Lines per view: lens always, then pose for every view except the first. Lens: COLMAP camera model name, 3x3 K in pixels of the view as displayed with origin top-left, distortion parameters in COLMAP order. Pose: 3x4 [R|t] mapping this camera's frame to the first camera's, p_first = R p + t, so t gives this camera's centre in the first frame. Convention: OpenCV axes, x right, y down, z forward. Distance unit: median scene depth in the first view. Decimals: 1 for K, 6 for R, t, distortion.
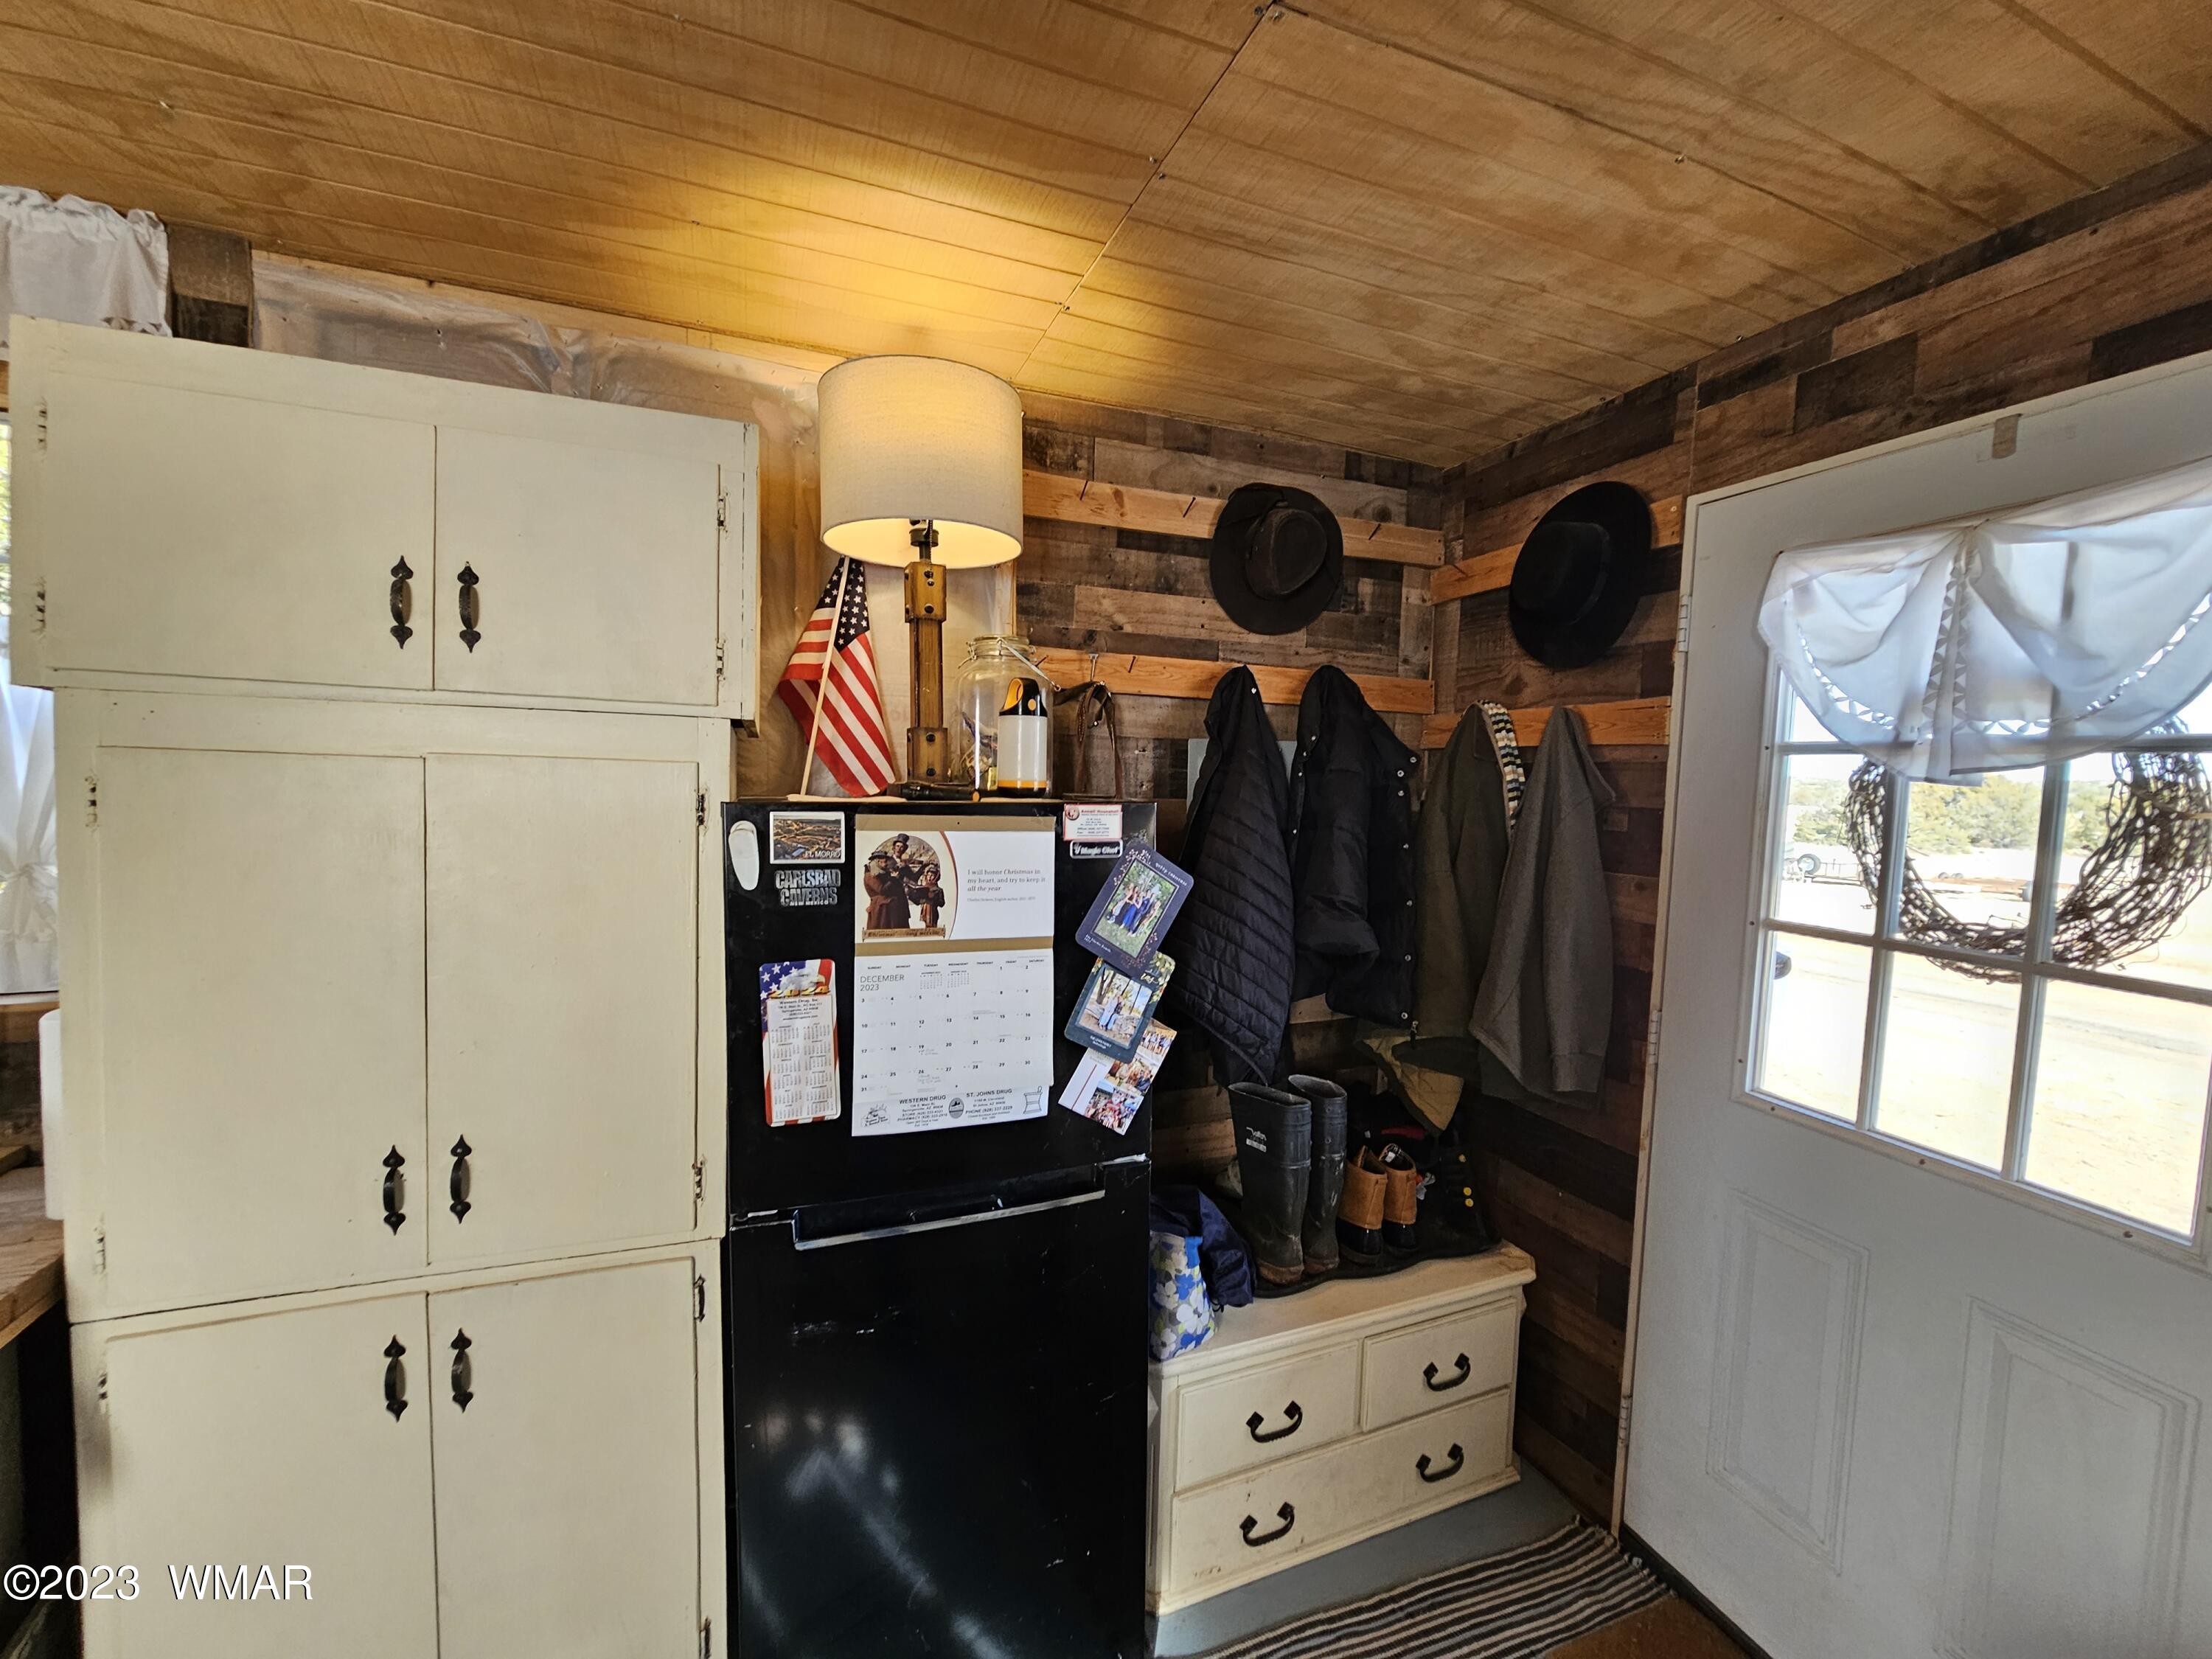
lens RADIAL K [[920.5, 0, 1102.9], [0, 920.5, 839.1], [0, 0, 1]] dist [-0.007500, -0.000481]
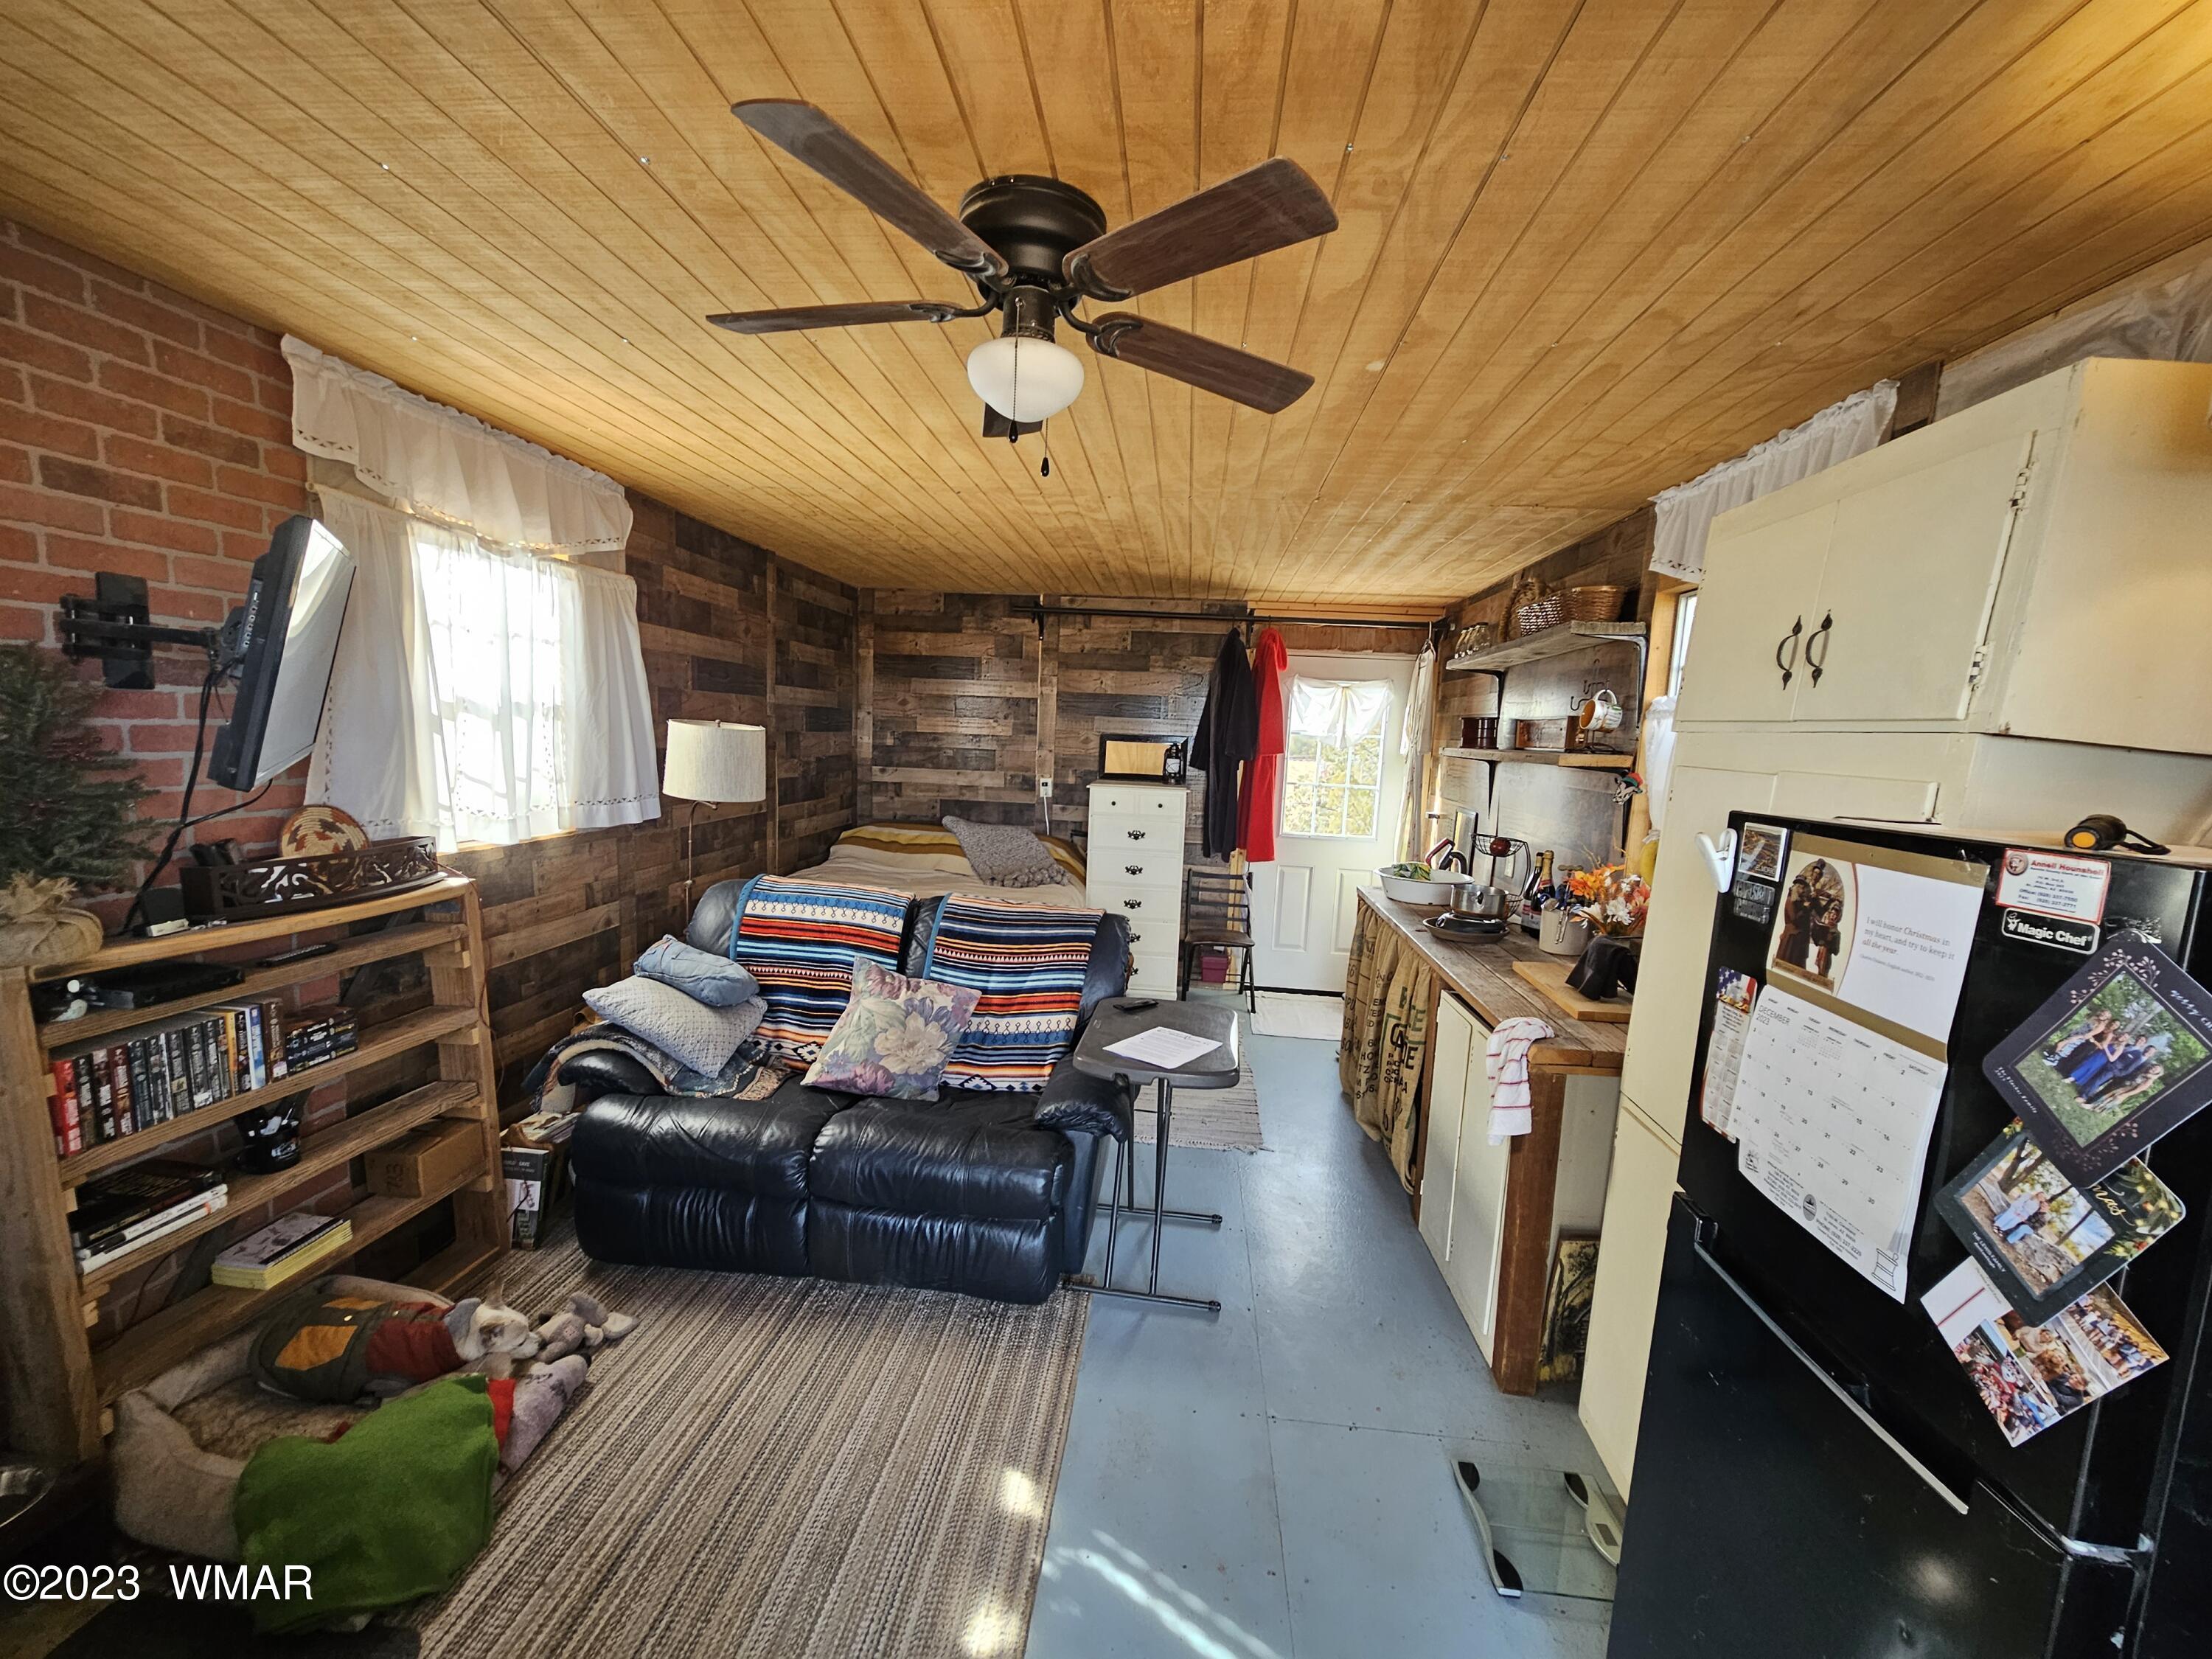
lens RADIAL K [[896.5, 0, 1106.0], [0, 896.5, 829.5], [0, 0, 1]] dist [0.000103, 0.000436]
pose [[-0.449512, 0.050210, -0.891862, 0.753235], [-0.121379, 0.985726, 0.116671, -0.045471], [0.884989, 0.160699, -0.437001, 0.708037]]
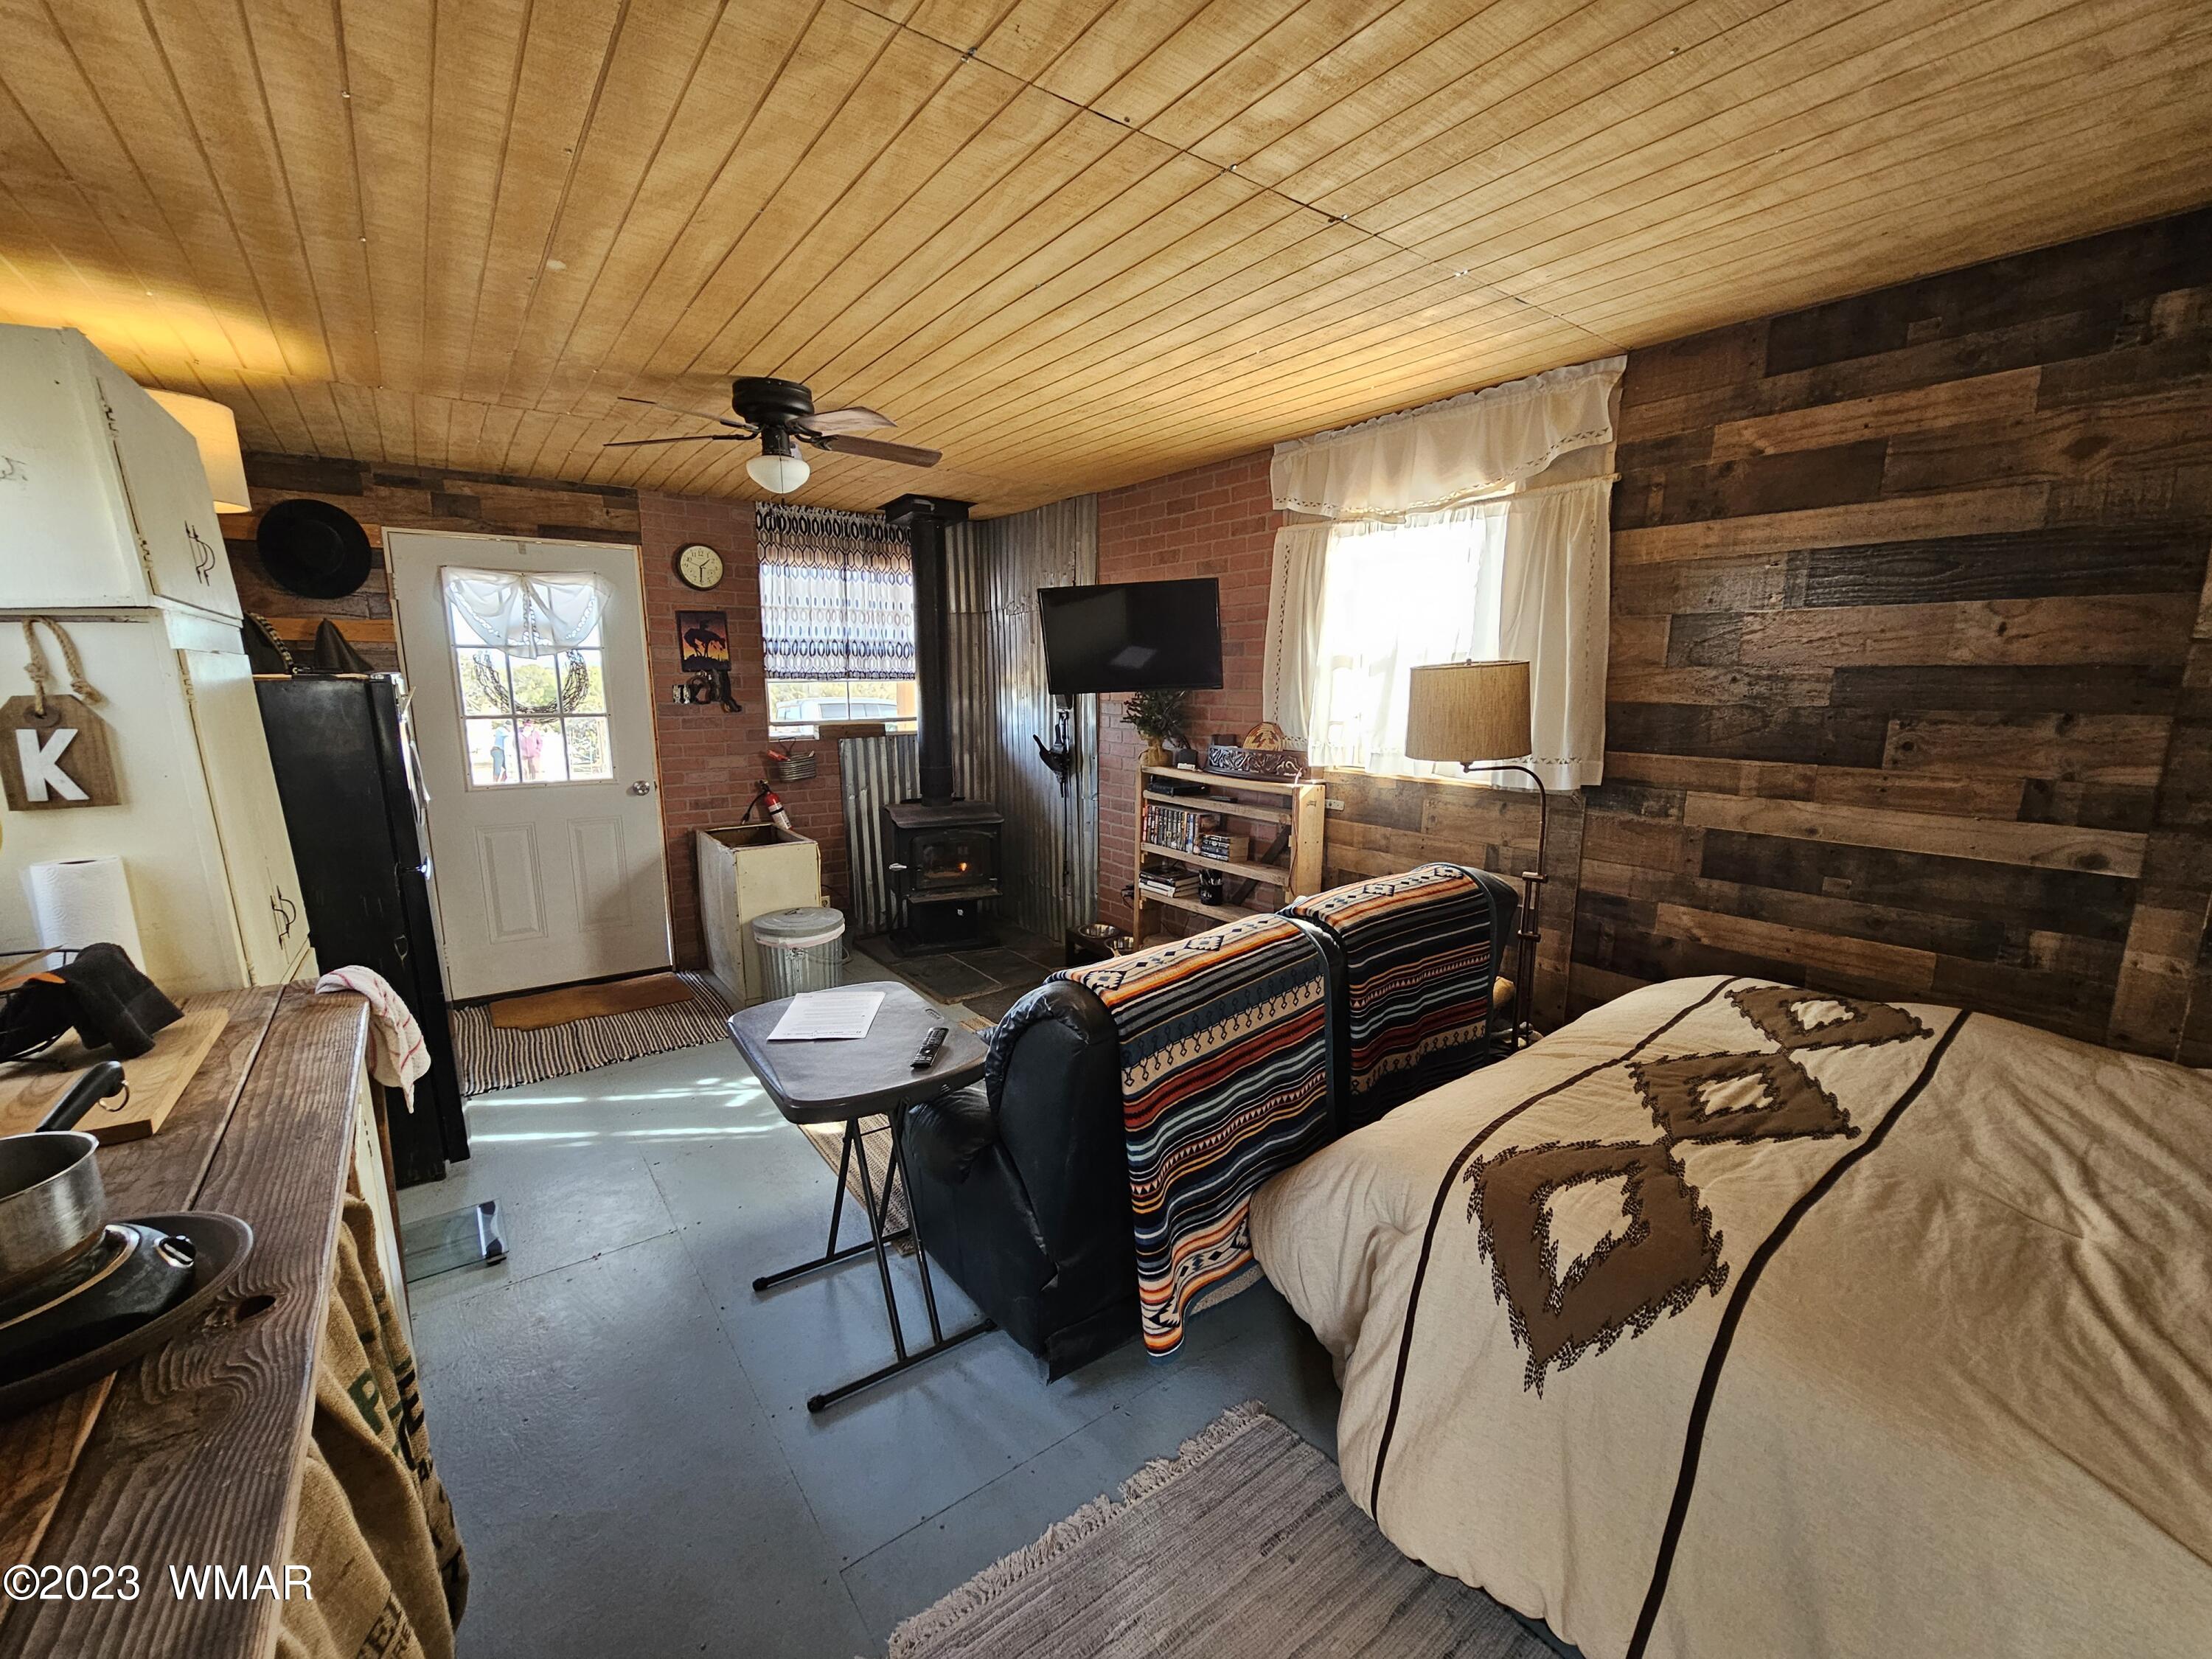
lens RADIAL K [[920.5, 0, 1102.9], [0, 920.5, 839.1], [0, 0, 1]] dist [-0.007500, -0.000481]
pose [[-0.255508, -0.196583, 0.946610, -2.656823], [0.062037, 0.973758, 0.218966, -0.026098], [-0.964814, 0.114672, -0.236608, -0.074637]]
